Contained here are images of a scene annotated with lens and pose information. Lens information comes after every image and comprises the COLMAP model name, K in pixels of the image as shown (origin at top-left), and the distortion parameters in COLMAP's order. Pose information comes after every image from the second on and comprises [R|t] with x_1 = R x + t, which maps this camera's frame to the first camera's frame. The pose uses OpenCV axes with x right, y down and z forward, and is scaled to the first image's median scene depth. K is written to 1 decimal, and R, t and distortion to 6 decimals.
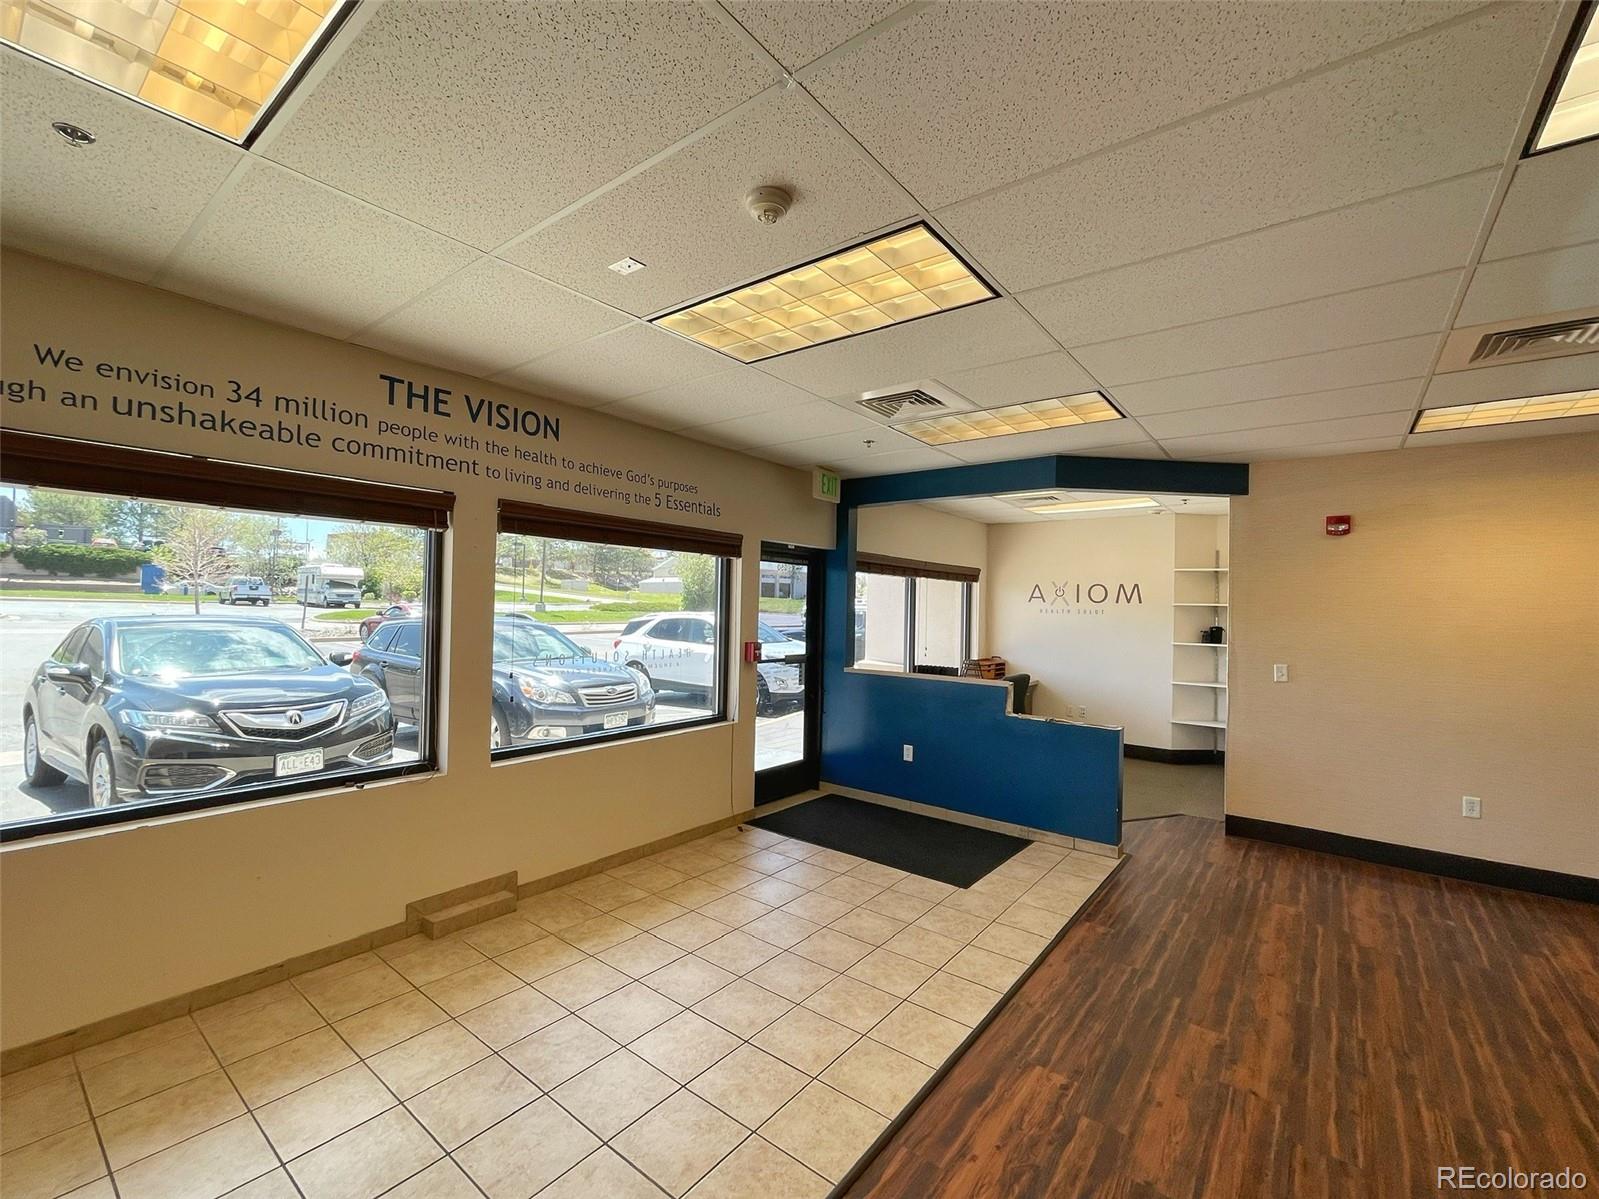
lens RADIAL K [[688.5, 0, 790.8], [0, 688.5, 593.2], [0, 0, 1]] dist [0.001139, -0.001079]
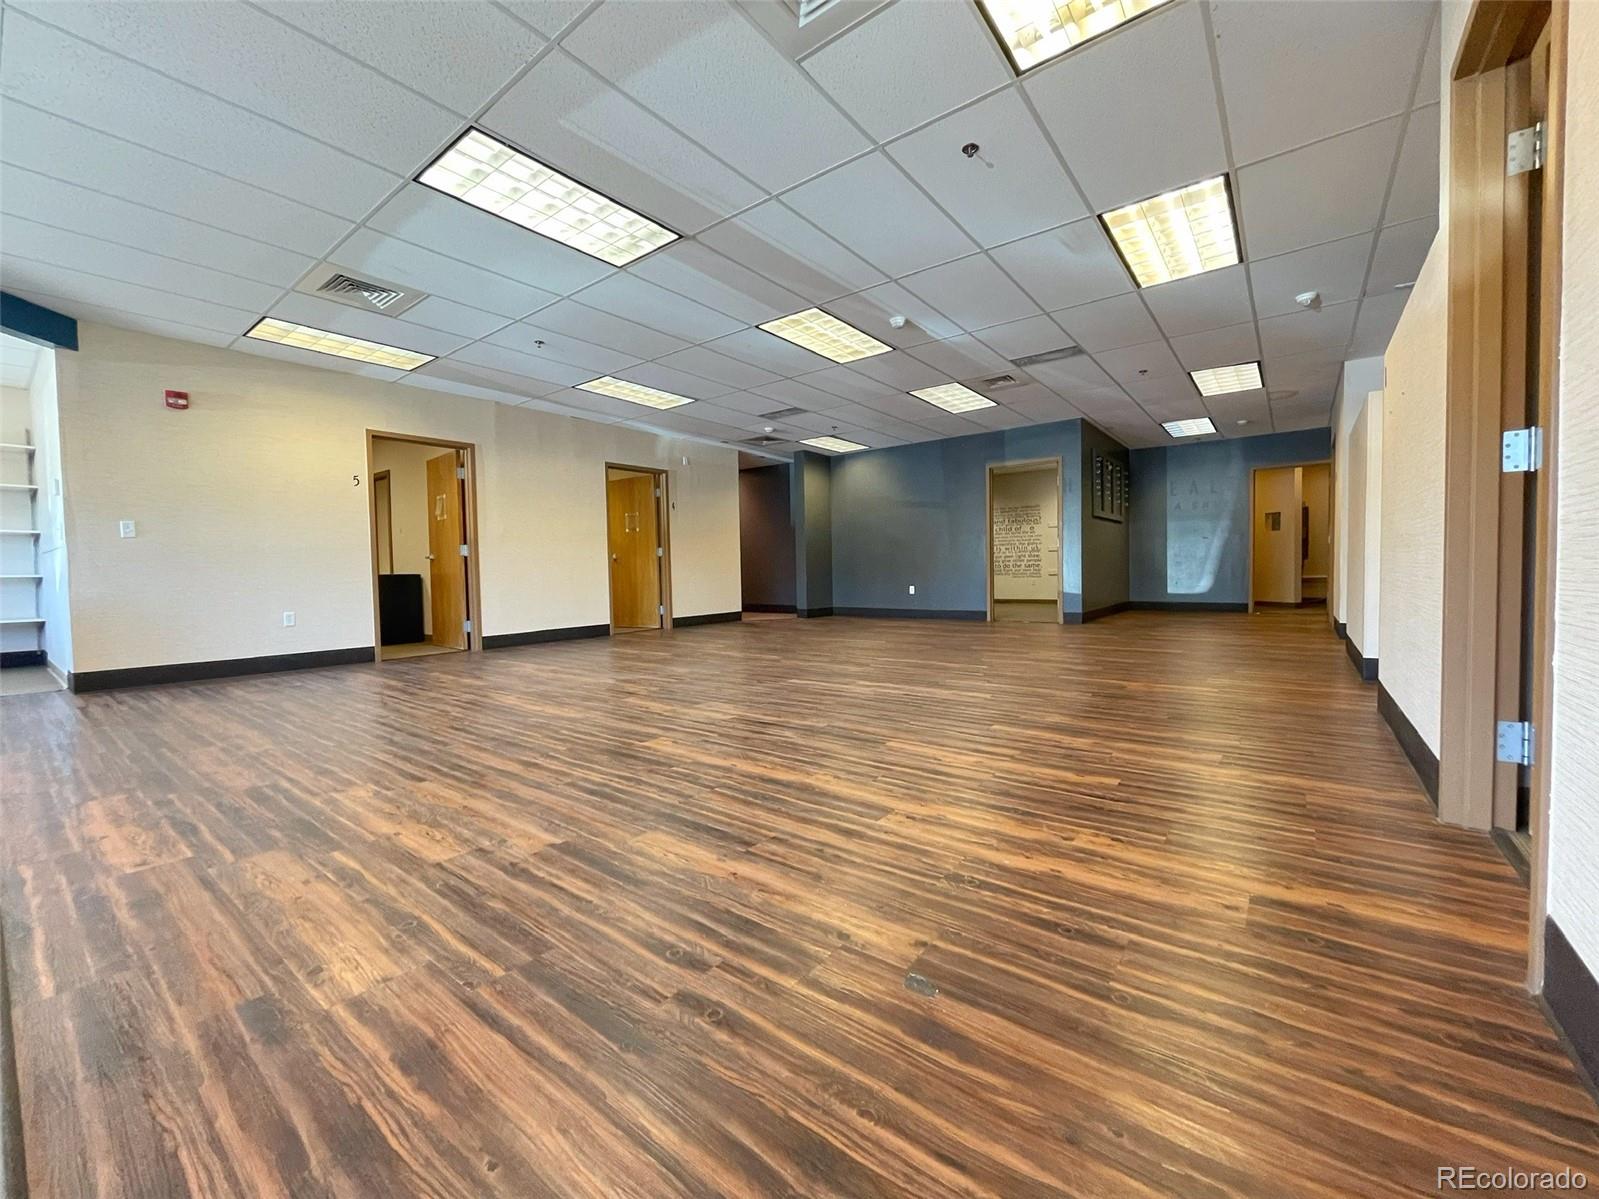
lens RADIAL K [[645.5, 0, 790.1], [0, 645.5, 596.0], [0, 0, 1]] dist [-0.004507, 0.001667]
pose [[-0.003864, -0.060996, 0.998131, -0.431261], [-0.002396, 0.998136, 0.060987, 0.223496], [-0.999990, -0.002156, -0.004003, -0.044507]]
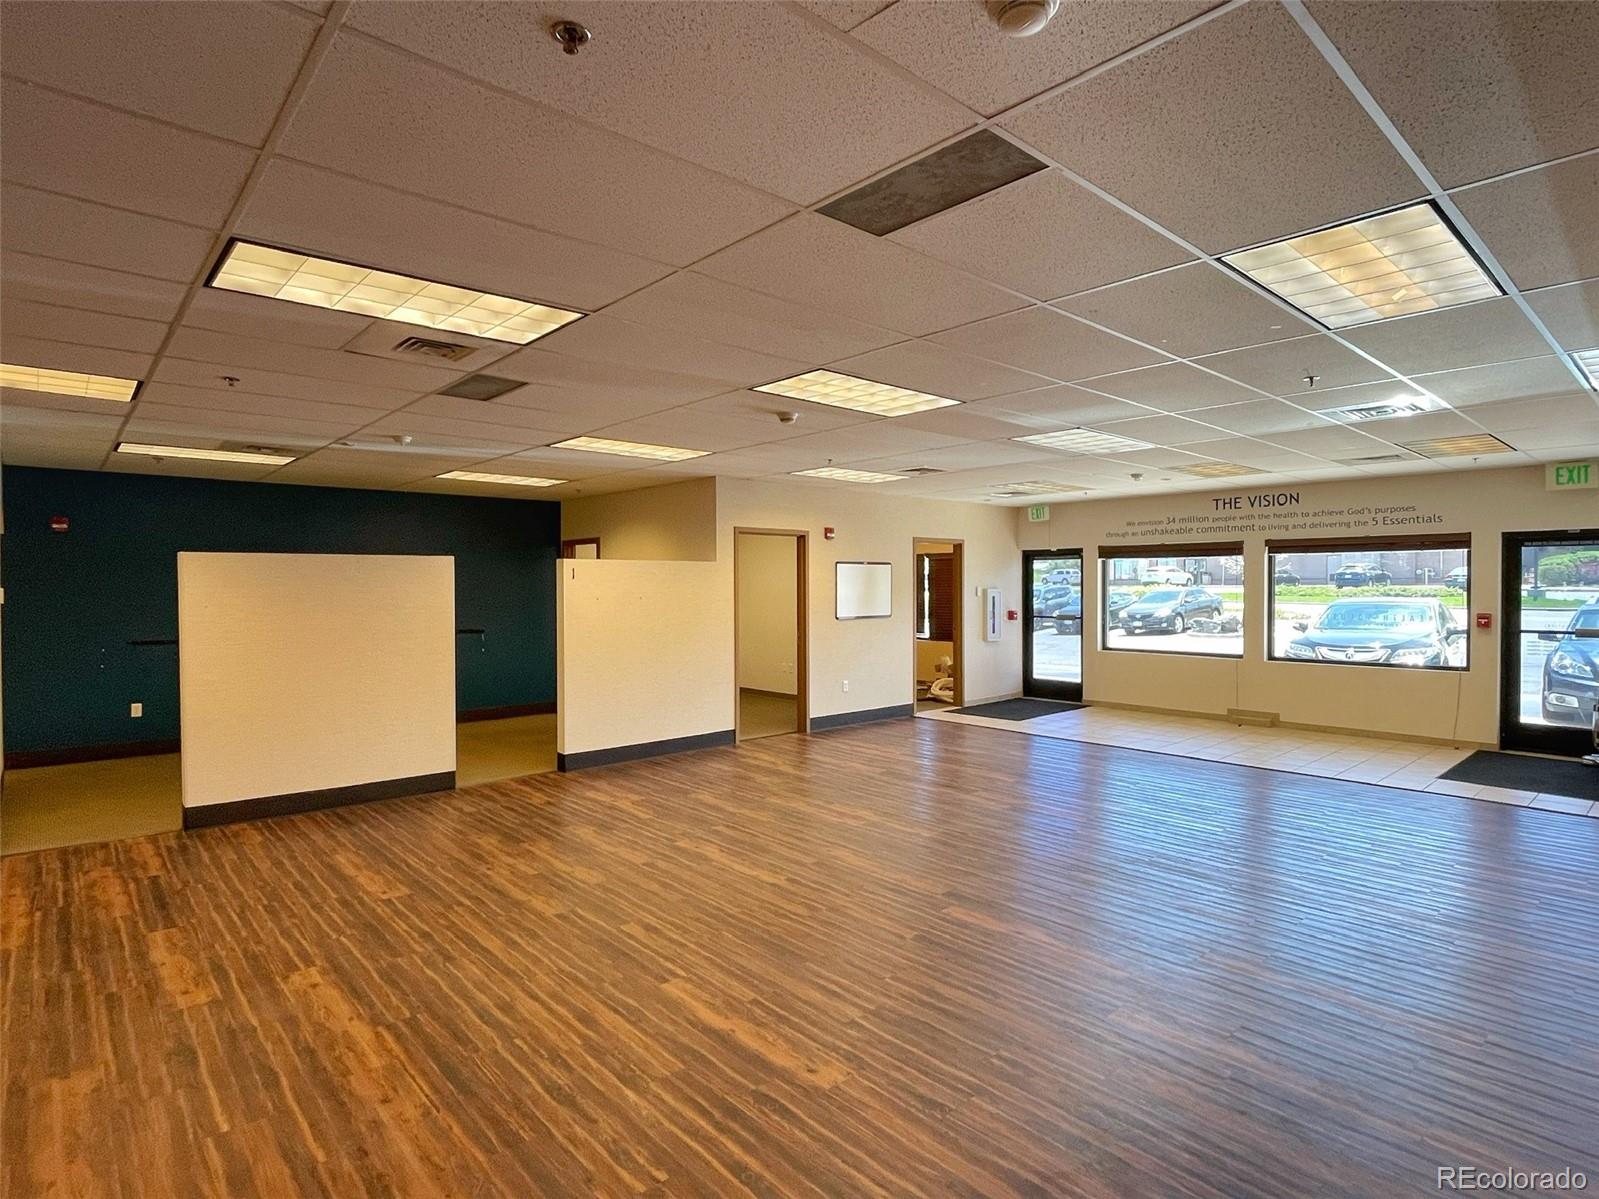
lens RADIAL K [[846.4, 0, 786.8], [0, 846.4, 597.6], [0, 0, 1]] dist [-0.013016, 0.008832]
pose [[-0.175725, -0.006199, -0.984420, 2.588042], [0.020157, 0.999748, -0.009894, 0.045951], [0.984233, -0.021581, -0.175555, -0.026244]]
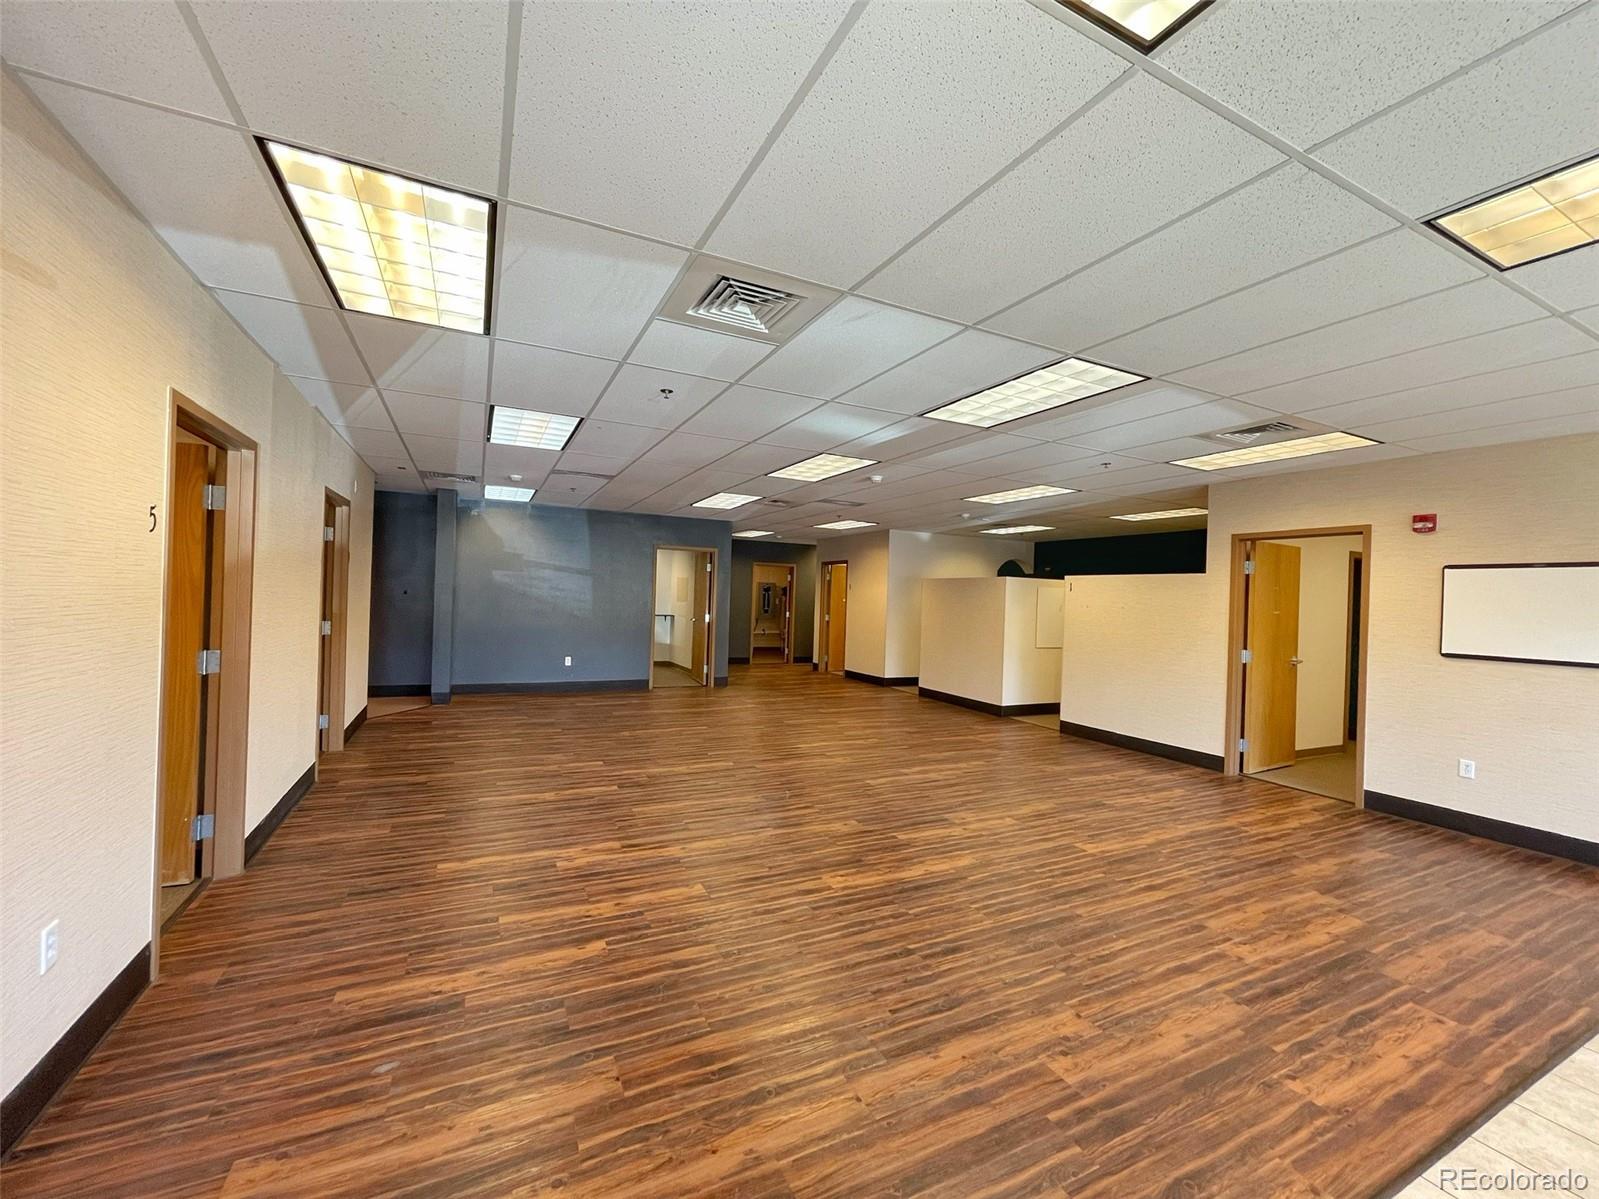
lens RADIAL K [[645.5, 0, 792.3], [0, 645.5, 595.7], [0, 0, 1]] dist [-0.004507, 0.001667]
pose [[-0.901503, -0.051671, 0.429677, 0.461241], [-0.062438, 0.997988, -0.010986, 0.065793], [-0.428245, -0.036732, -0.902916, 1.464078]]
